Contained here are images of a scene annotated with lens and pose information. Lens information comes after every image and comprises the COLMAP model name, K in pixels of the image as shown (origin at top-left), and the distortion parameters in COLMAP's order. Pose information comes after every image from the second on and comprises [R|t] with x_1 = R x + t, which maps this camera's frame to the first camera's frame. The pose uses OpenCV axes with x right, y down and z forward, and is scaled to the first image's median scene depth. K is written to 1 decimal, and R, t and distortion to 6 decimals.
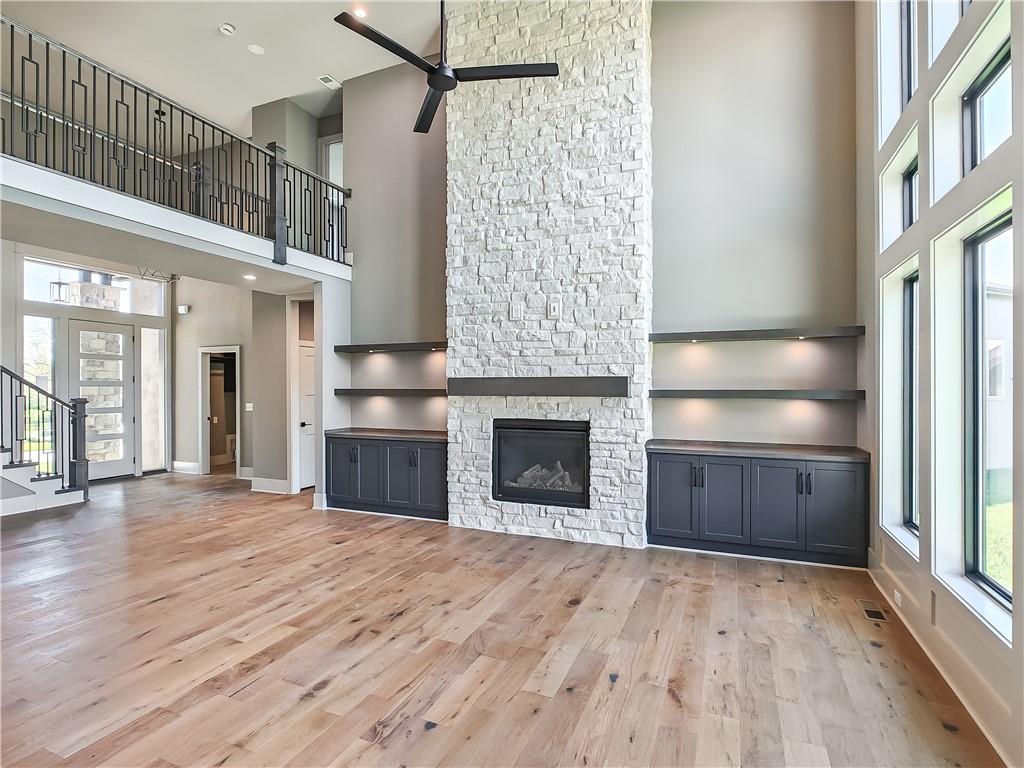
lens RADIAL K [[513.1, 0, 520.4], [0, 513.1, 390.9], [0, 0, 1]] dist [-0.013392, 0.000135]
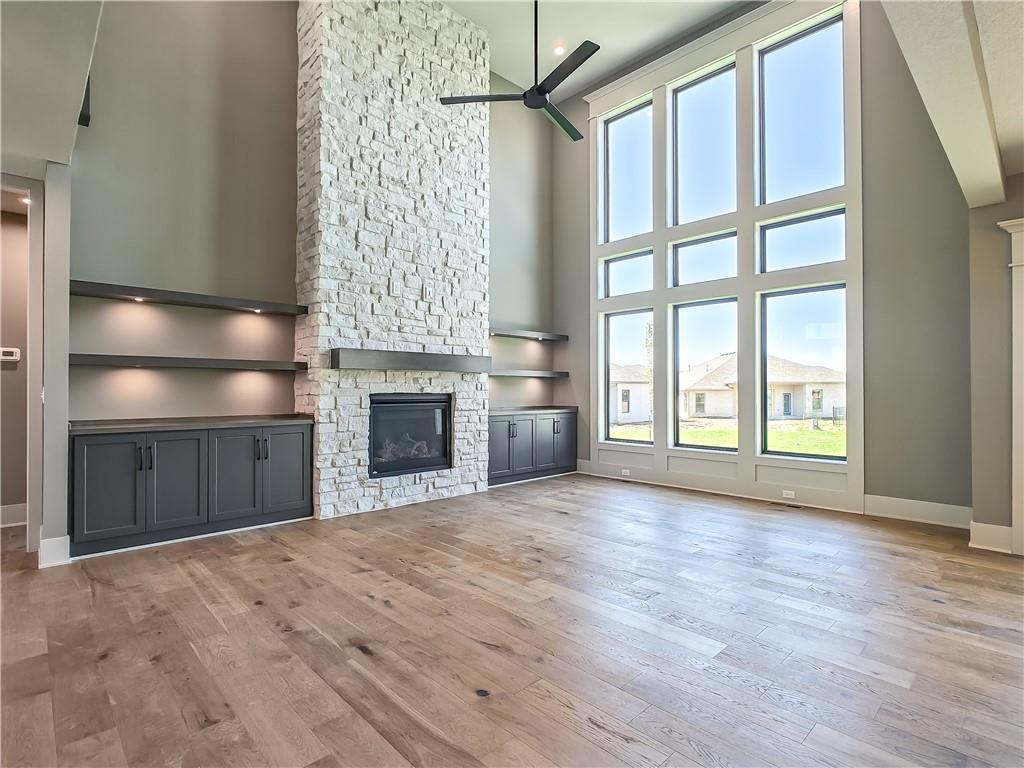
lens RADIAL K [[513.1, 0, 522.5], [0, 513.1, 384.5], [0, 0, 1]] dist [-0.013392, 0.000135]
pose [[0.395168, 0.006579, 0.918585, -0.856327], [0.004703, 0.999947, -0.009185, 0.048741], [-0.918597, 0.007950, 0.395116, 0.373197]]
